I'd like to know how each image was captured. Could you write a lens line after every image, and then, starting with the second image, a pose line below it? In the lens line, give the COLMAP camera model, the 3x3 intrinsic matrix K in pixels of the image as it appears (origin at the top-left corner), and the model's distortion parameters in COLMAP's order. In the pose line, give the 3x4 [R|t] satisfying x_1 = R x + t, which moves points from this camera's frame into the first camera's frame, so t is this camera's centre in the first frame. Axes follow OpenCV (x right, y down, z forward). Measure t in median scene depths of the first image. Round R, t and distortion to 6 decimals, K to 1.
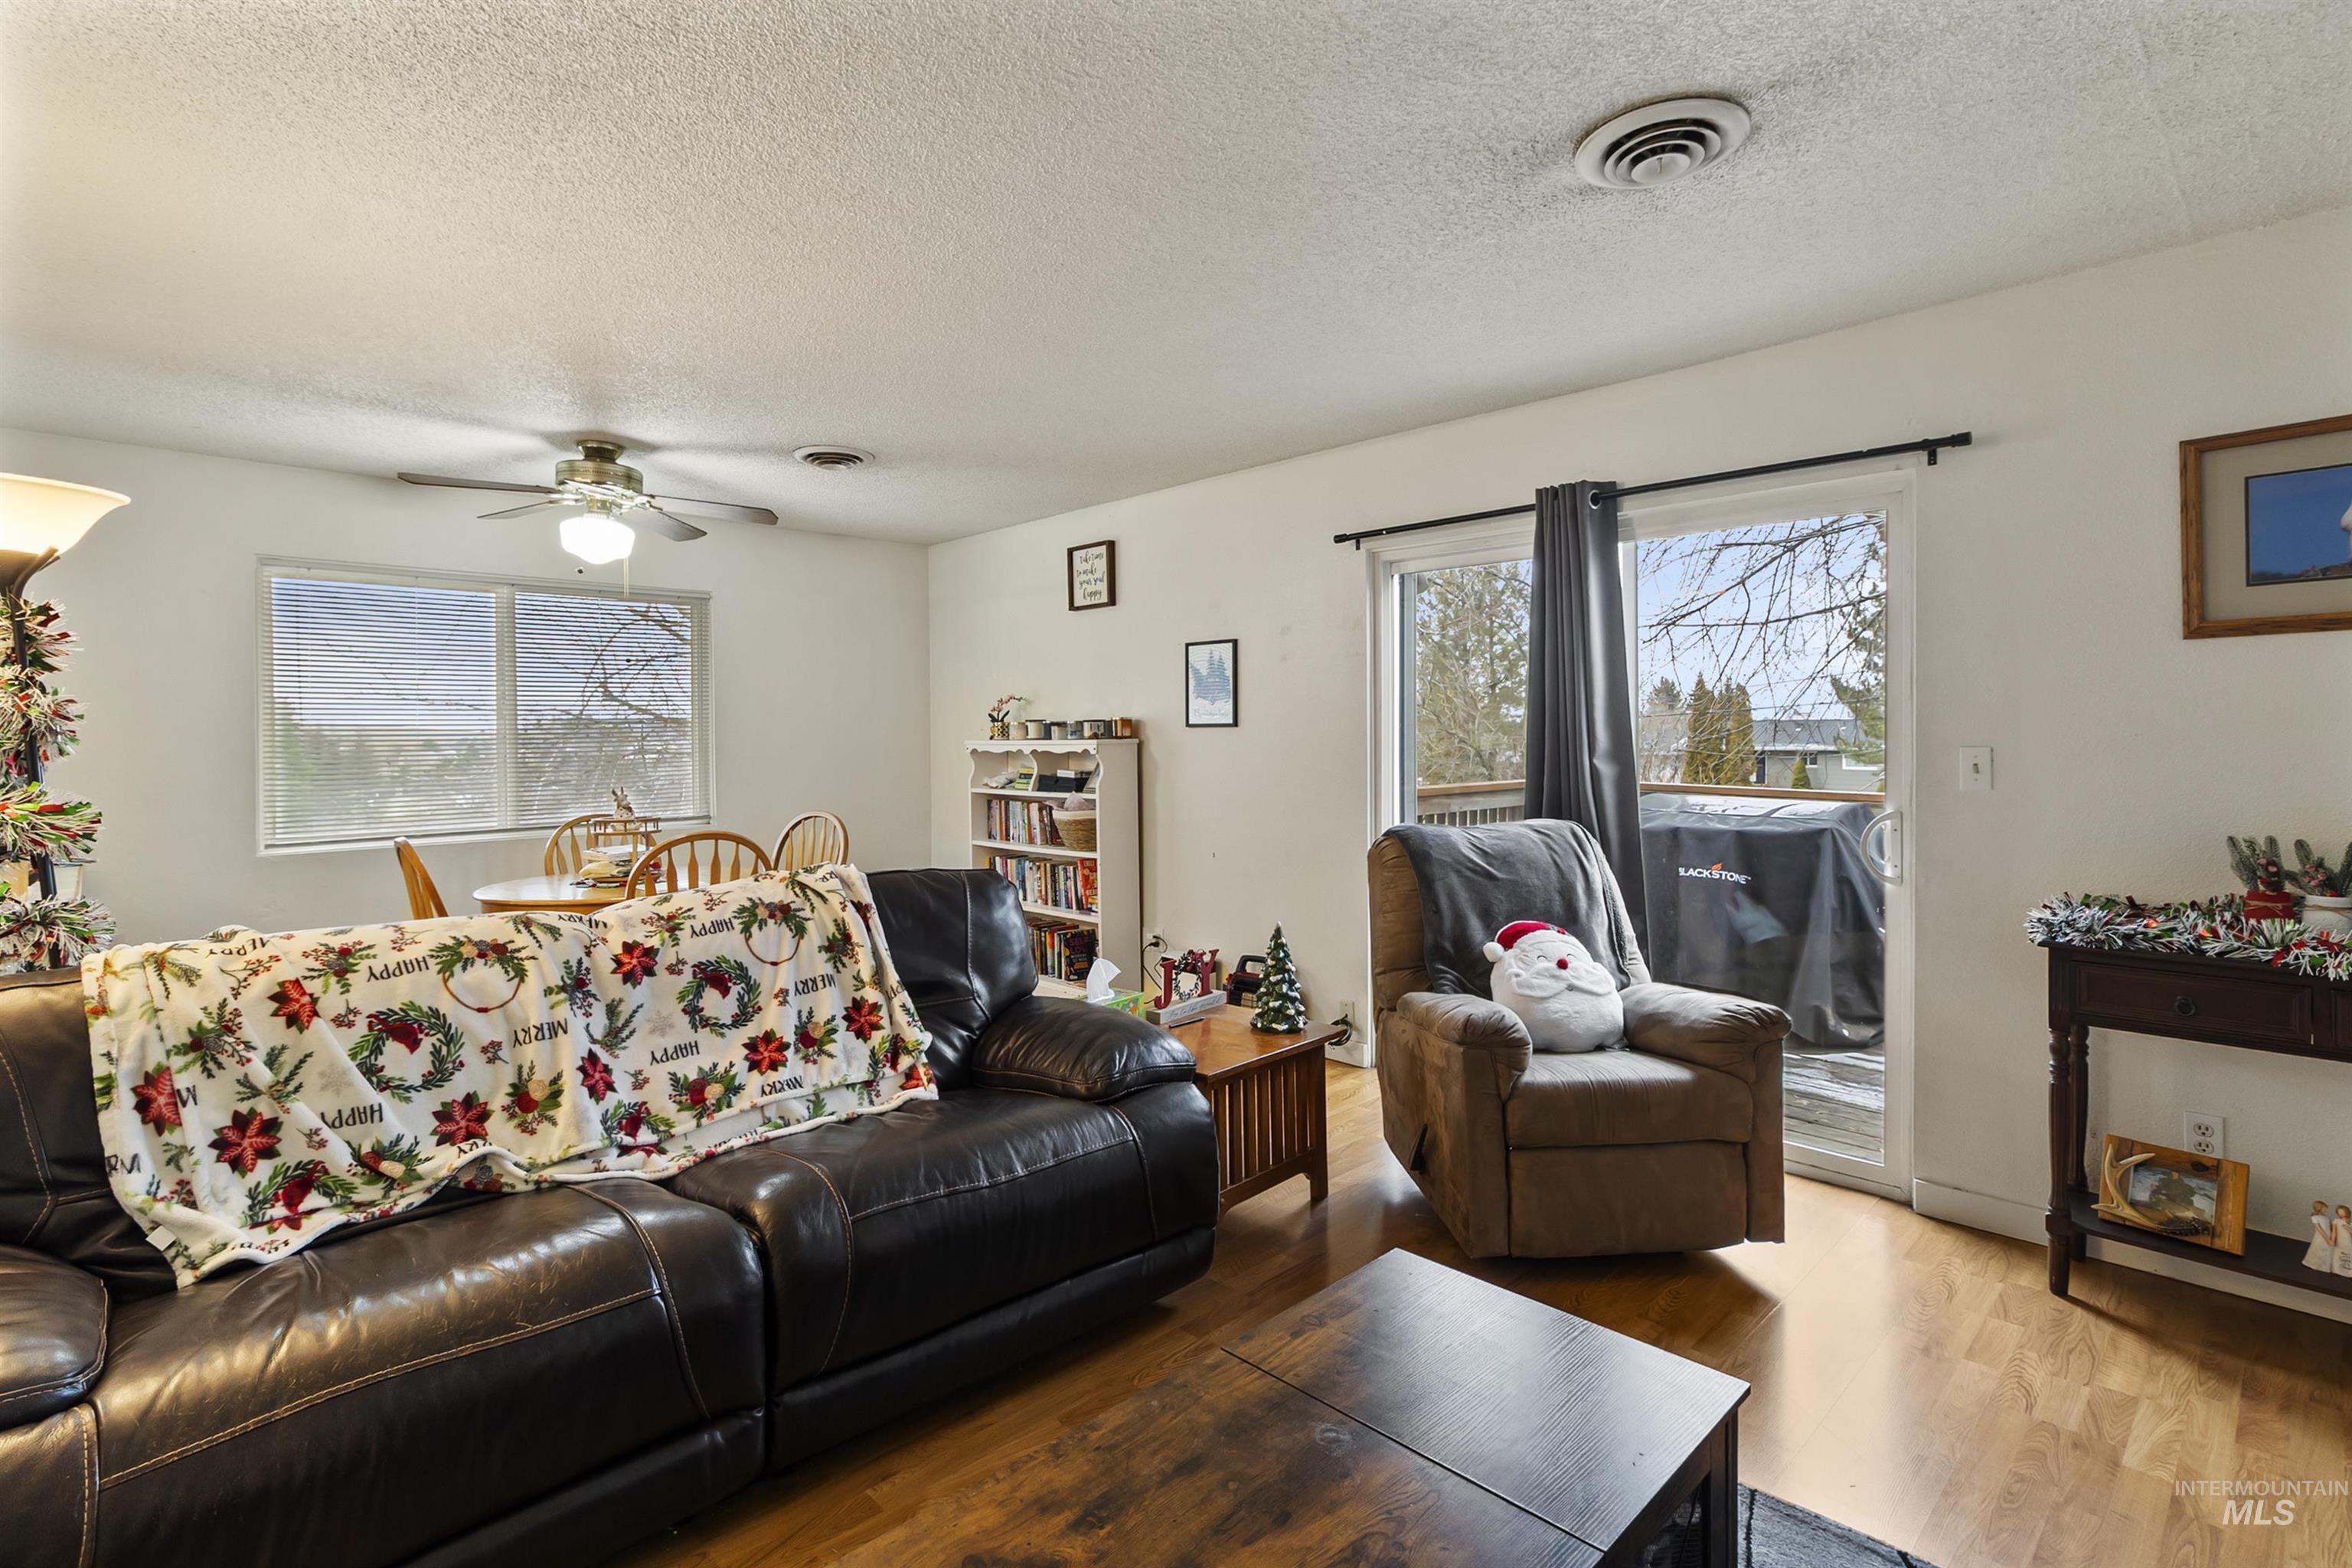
lens RADIAL K [[1123.2, 0, 1168.2], [0, 1123.2, 749.7], [0, 0, 1]] dist [0.006767, -0.000039]
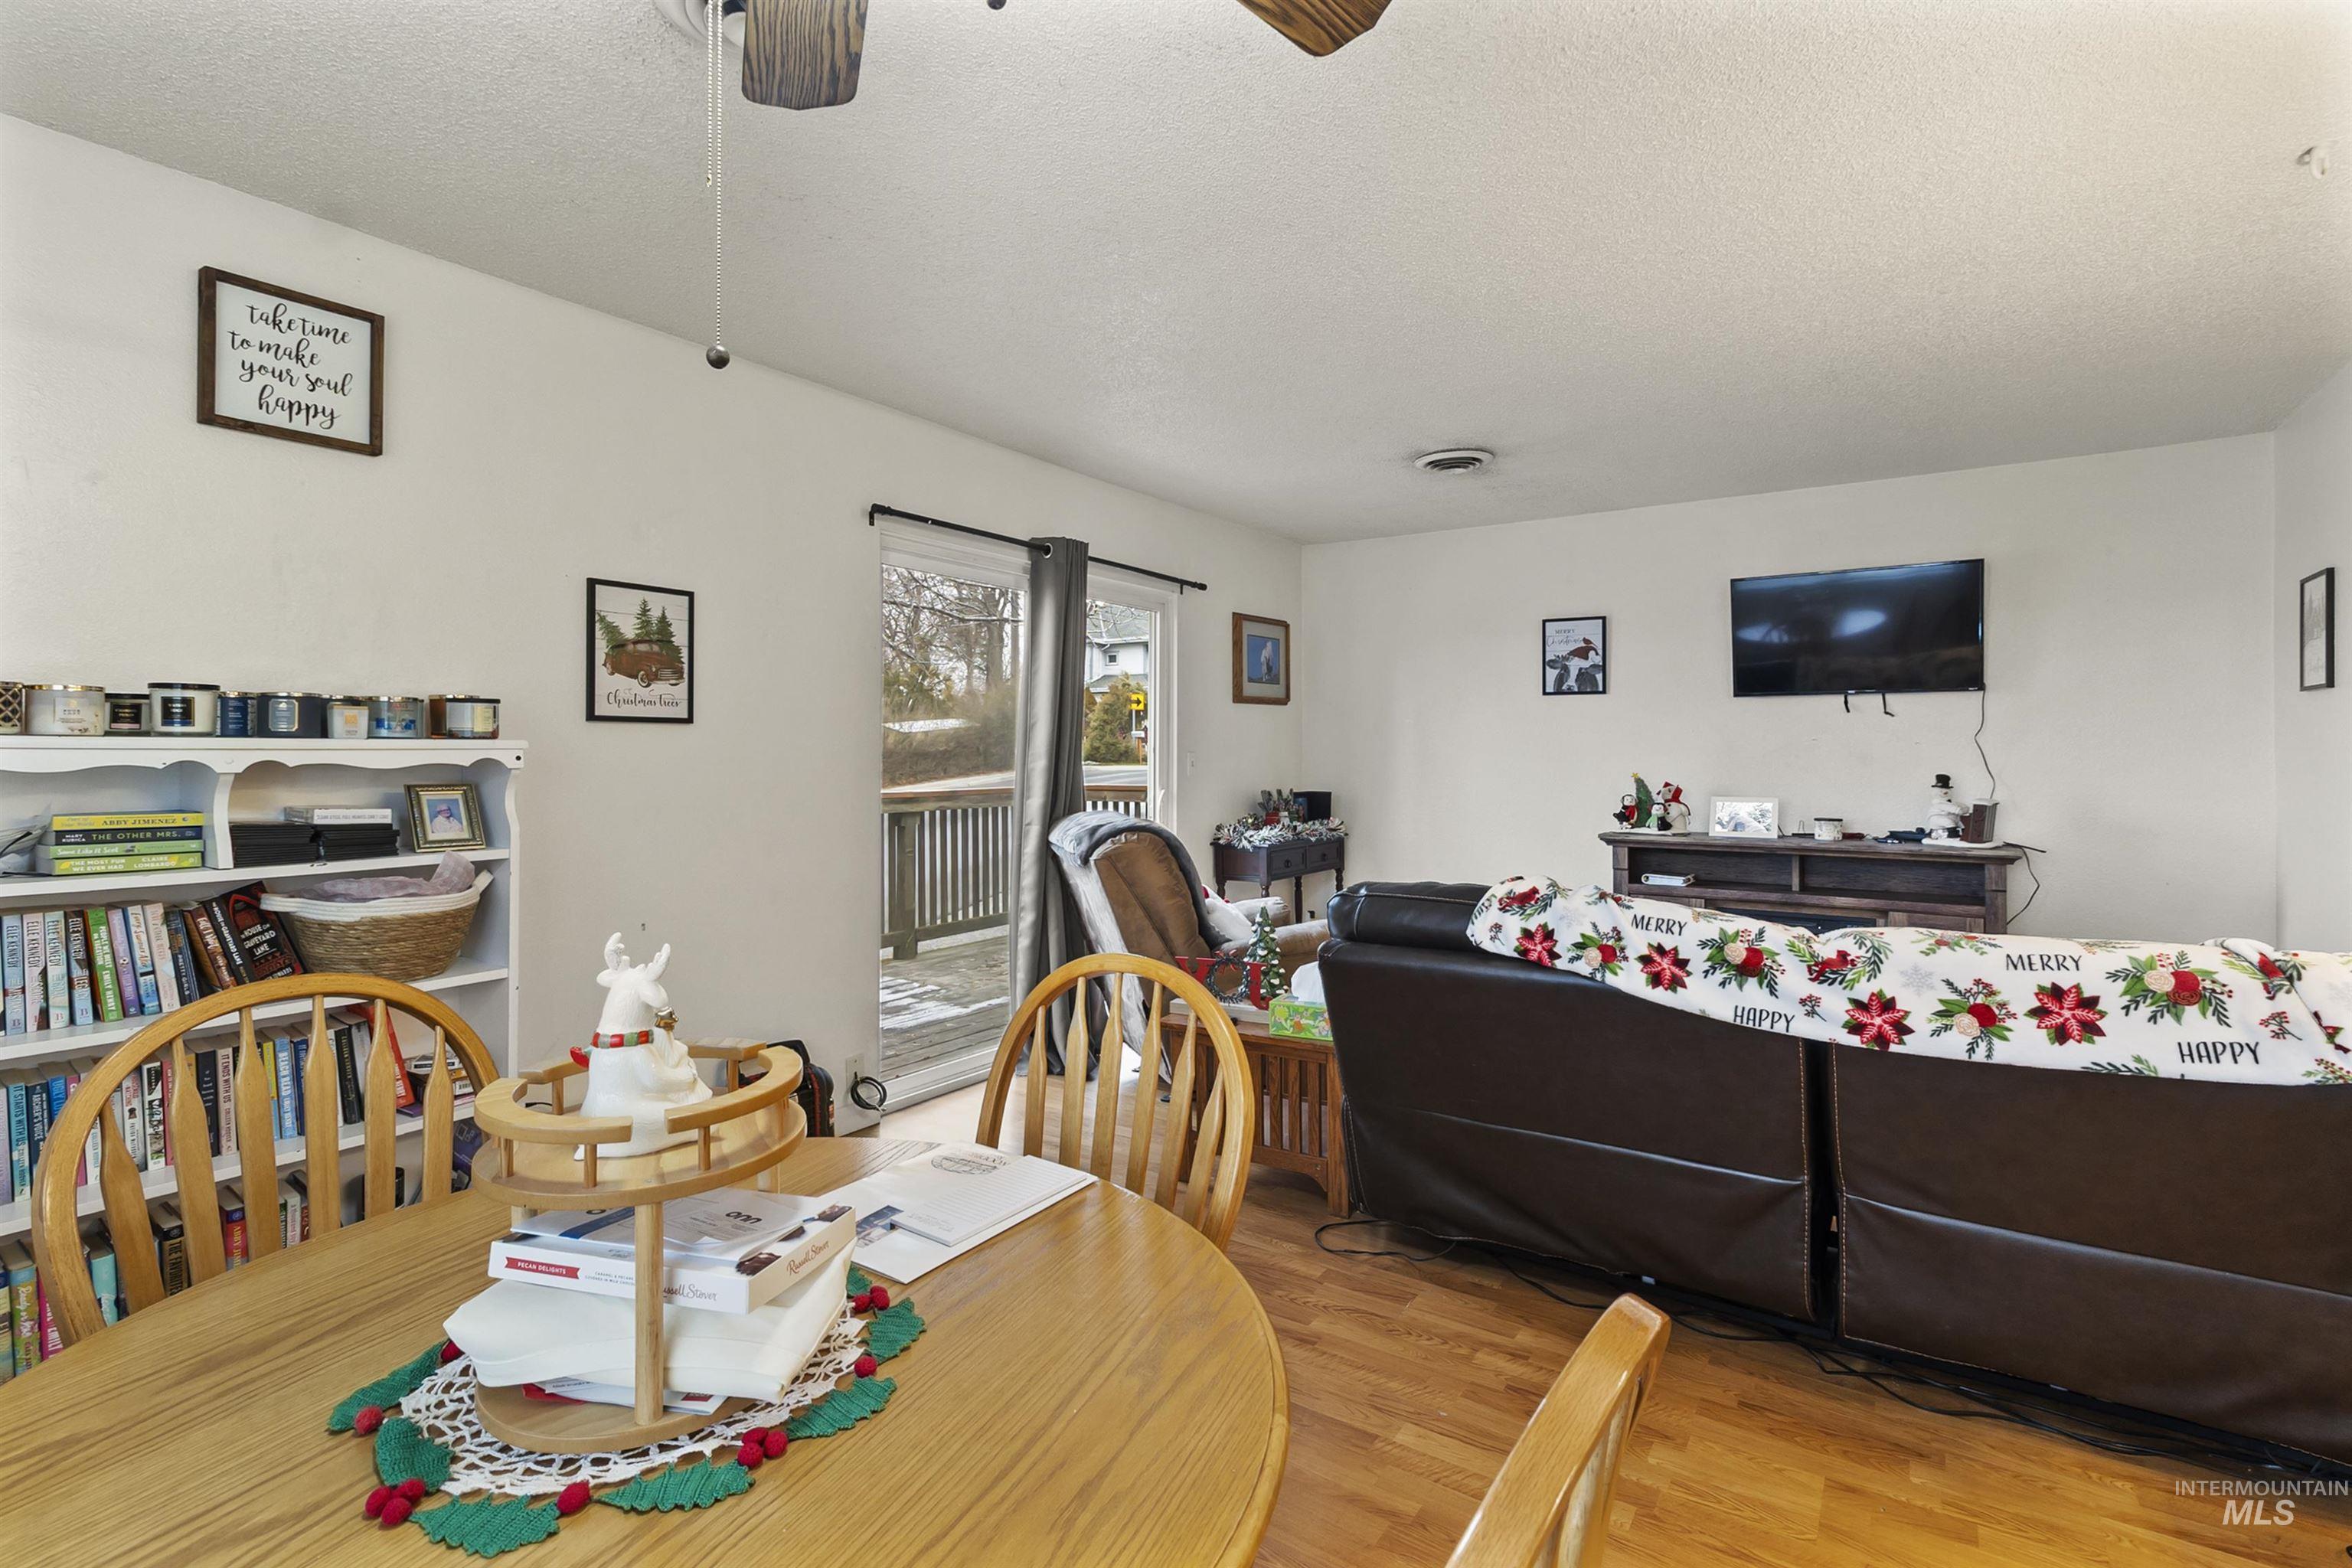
lens RADIAL K [[1116.0, 0, 1174.5], [0, 1116.0, 738.6], [0, 0, 1]] dist [0.003143, -0.000109]
pose [[-0.217611, 0.015798, 0.975908, -0.872738], [0.008912, 0.999859, -0.014199, 0.000615], [-0.975995, 0.005607, -0.217721, 1.169083]]
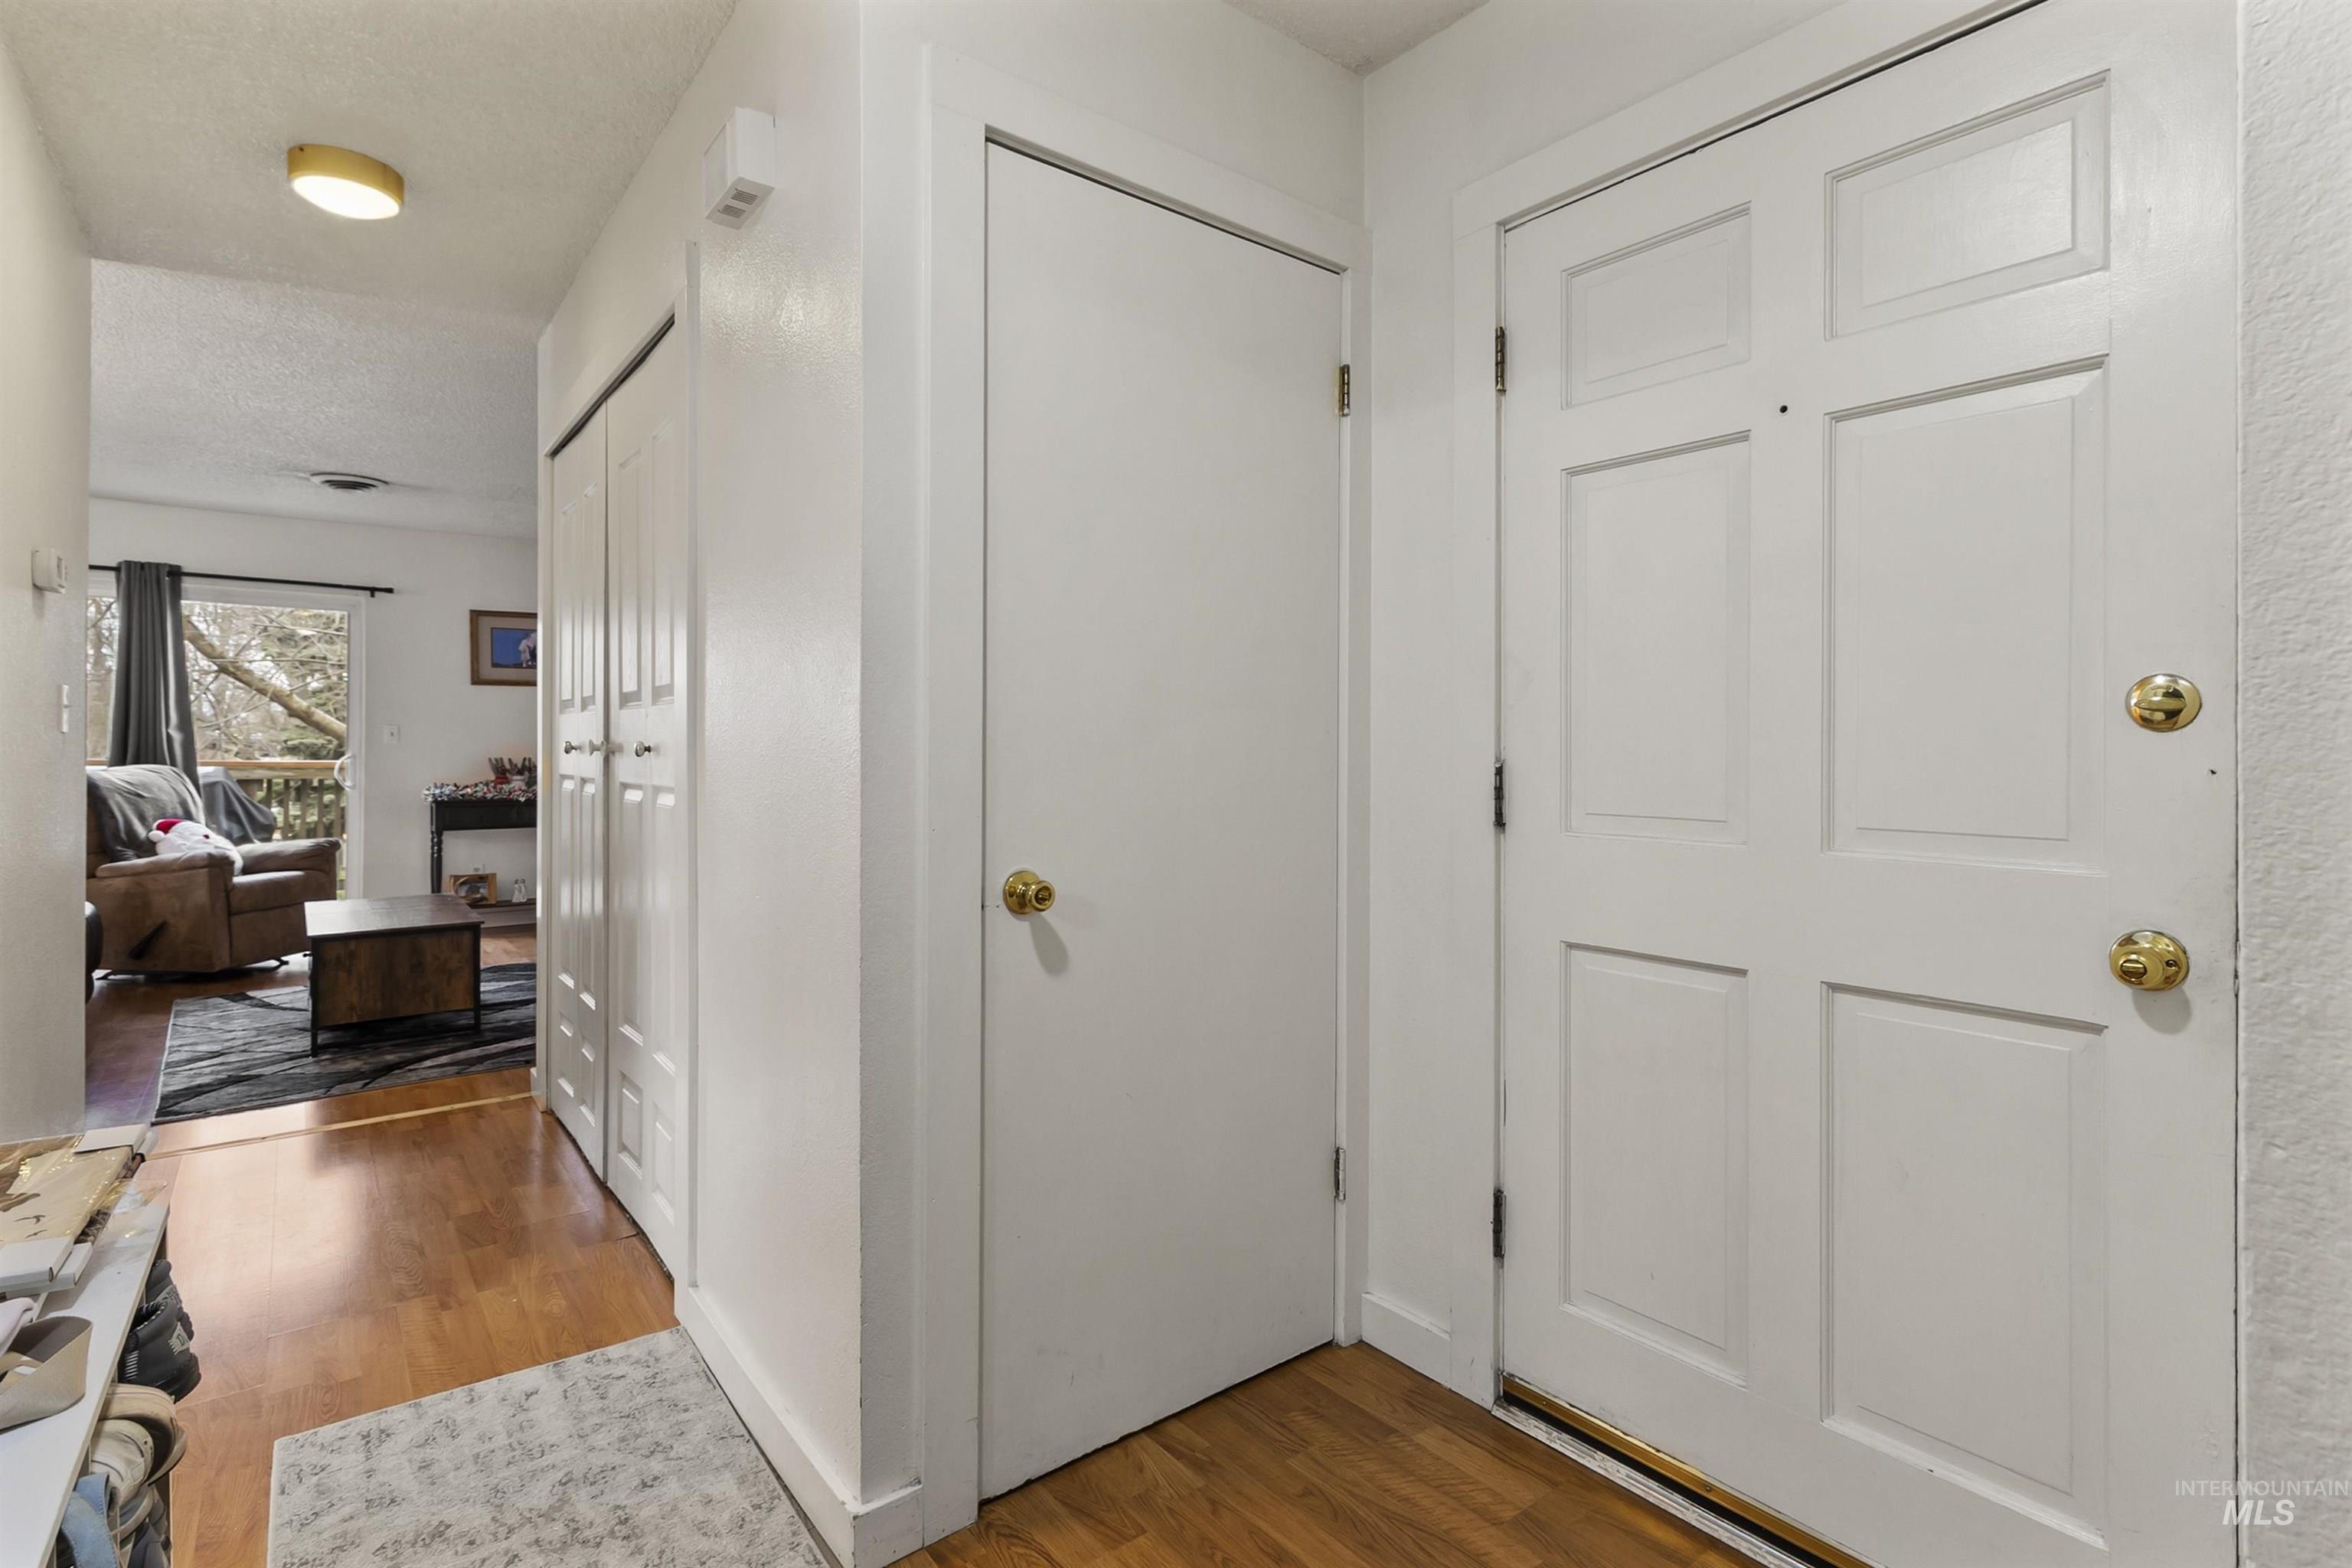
lens RADIAL K [[1095.1, 0, 1174.8], [0, 1095.1, 747.0], [0, 0, 1]] dist [-0.001411, -0.000798]
pose [[0.098031, 0.001980, 0.995181, -1.103297], [0.005842, 0.999980, -0.002565, 0.047922], [-0.995166, 0.006065, 0.098017, -0.660519]]
